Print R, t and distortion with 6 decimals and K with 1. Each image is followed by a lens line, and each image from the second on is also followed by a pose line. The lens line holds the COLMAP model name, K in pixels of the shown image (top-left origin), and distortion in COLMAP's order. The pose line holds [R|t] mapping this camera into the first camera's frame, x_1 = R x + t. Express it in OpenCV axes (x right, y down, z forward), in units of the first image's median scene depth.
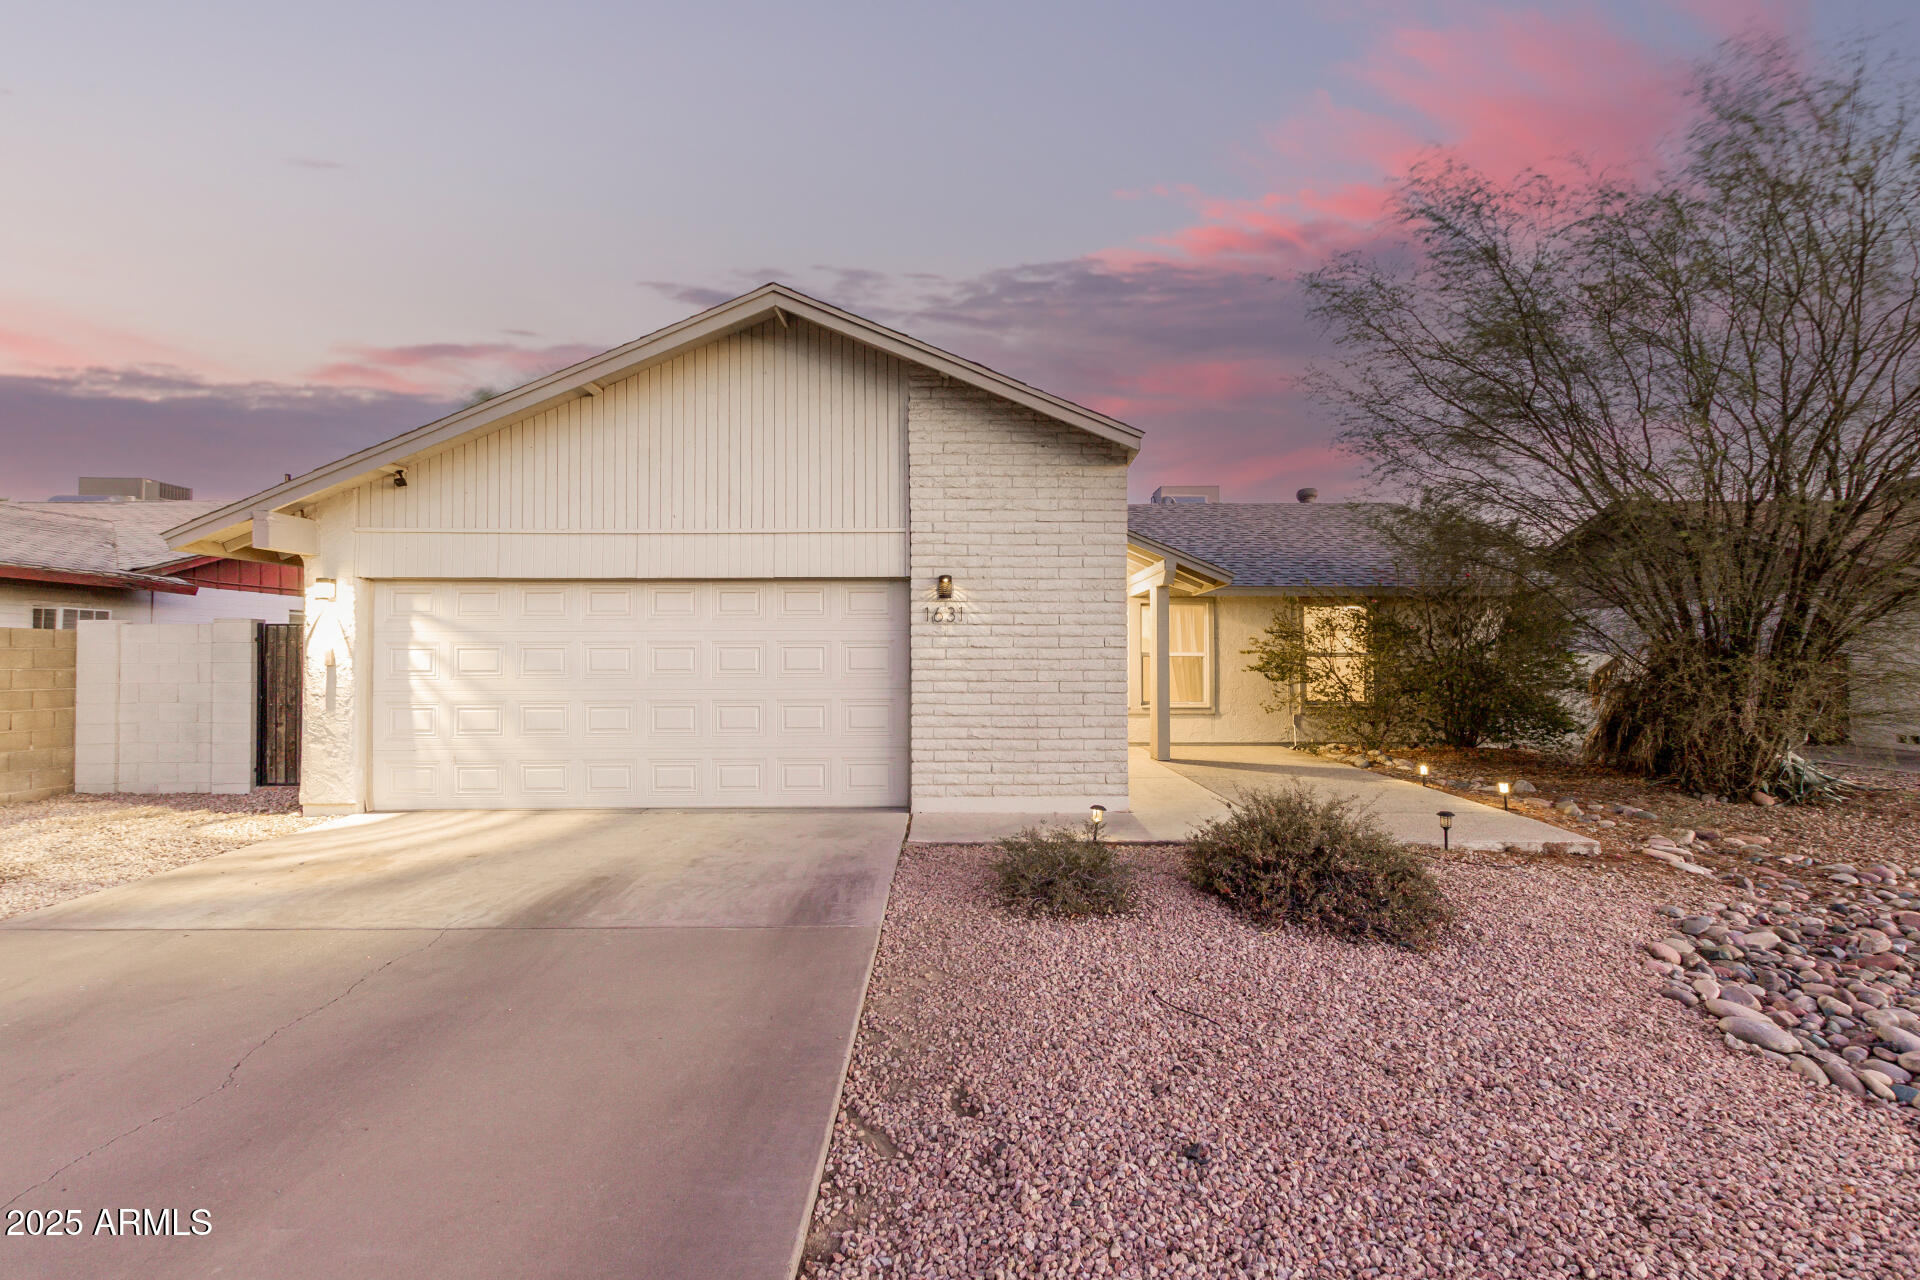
lens RADIAL K [[881.1, 0, 966.0], [0, 881.1, 658.2], [0, 0, 1]] dist [0.012425, 0.000383]
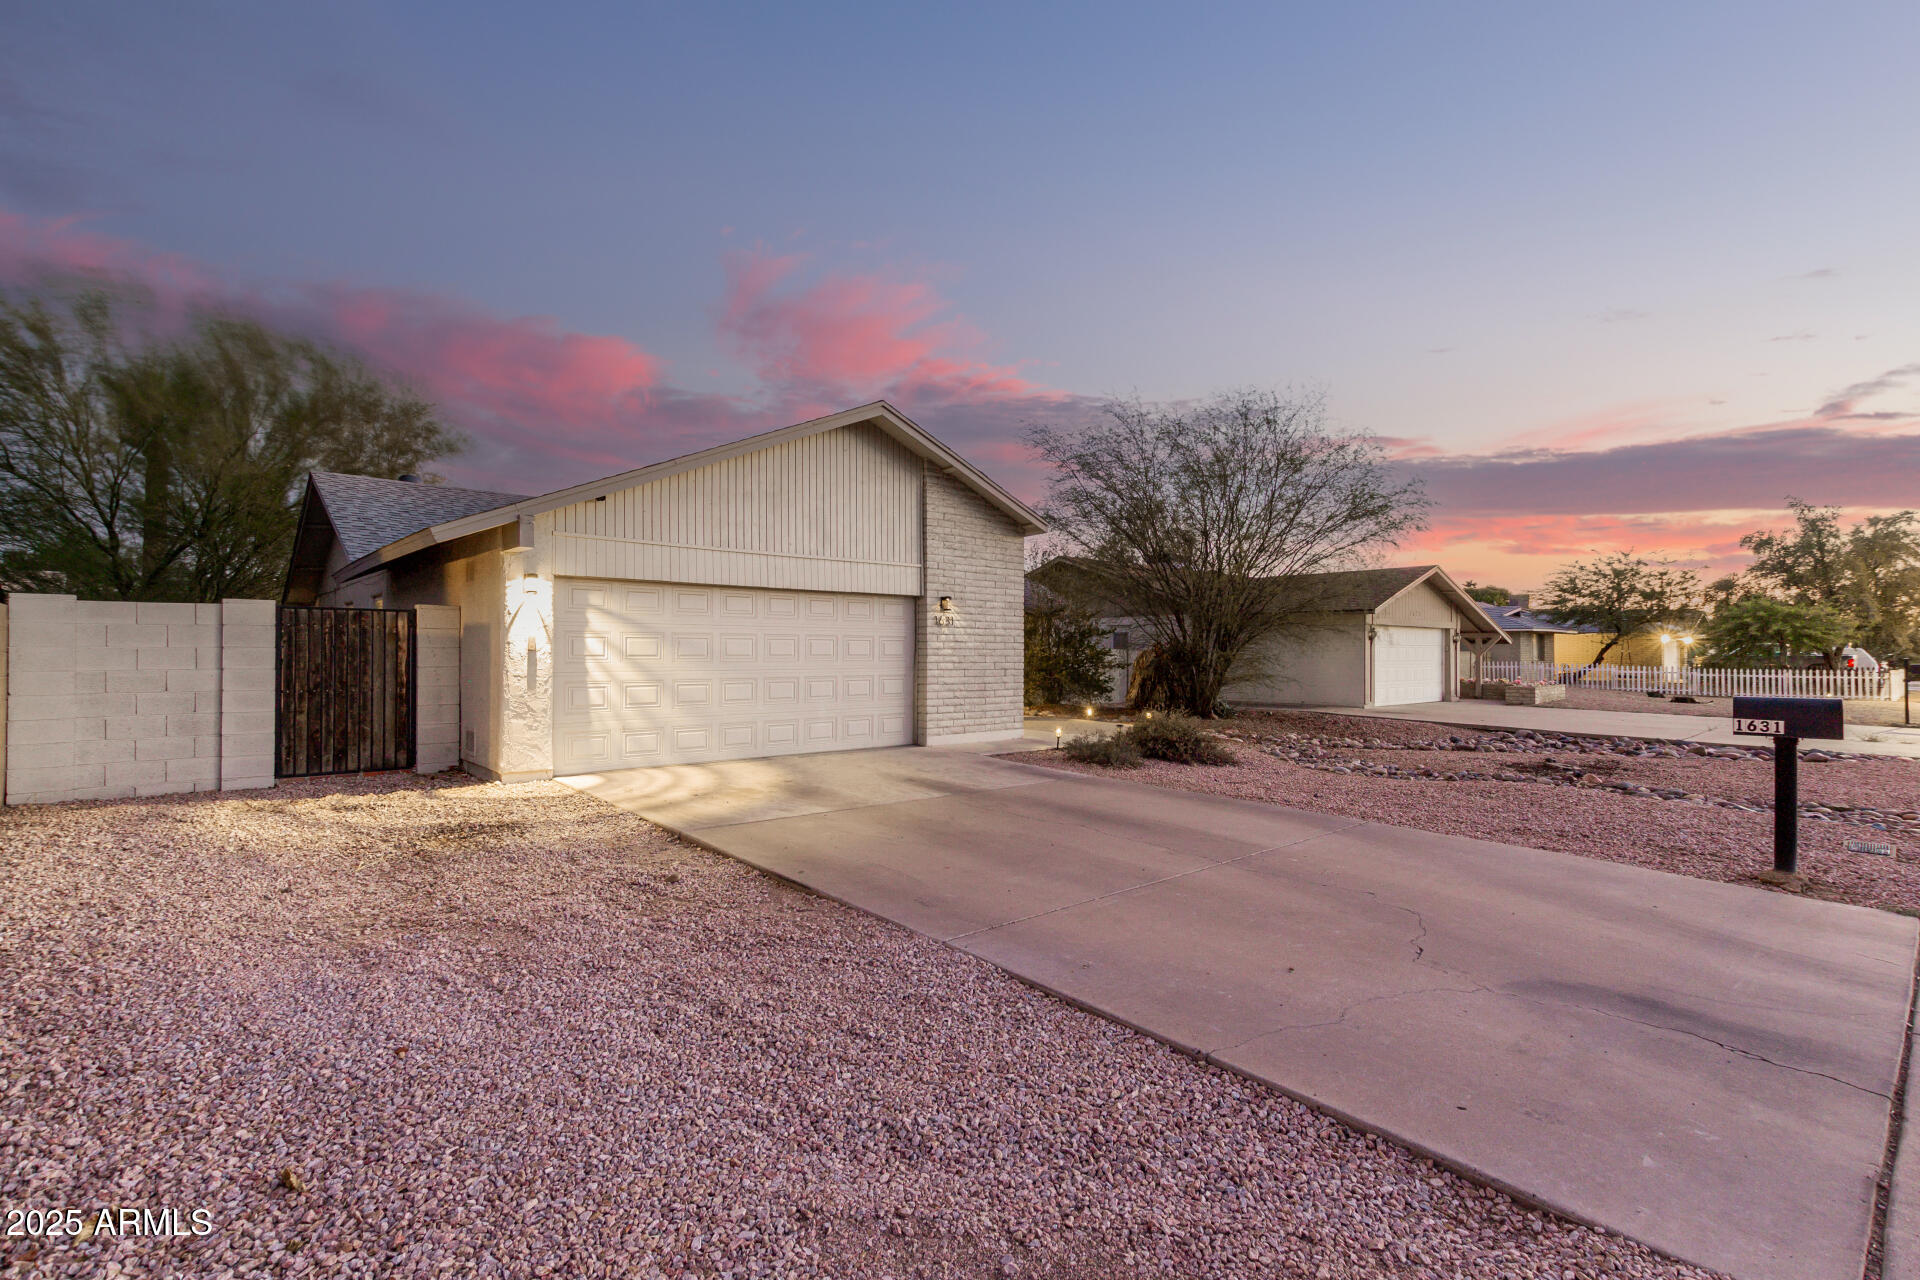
lens RADIAL K [[881.1, 0, 966.0], [0, 881.1, 658.2], [0, 0, 1]] dist [0.012425, 0.000383]
pose [[0.752988, 0.000679, 0.658033, -1.040107], [-0.003420, 0.999990, 0.002883, 0.013263], [-0.658025, -0.004422, 0.752983, -0.227128]]
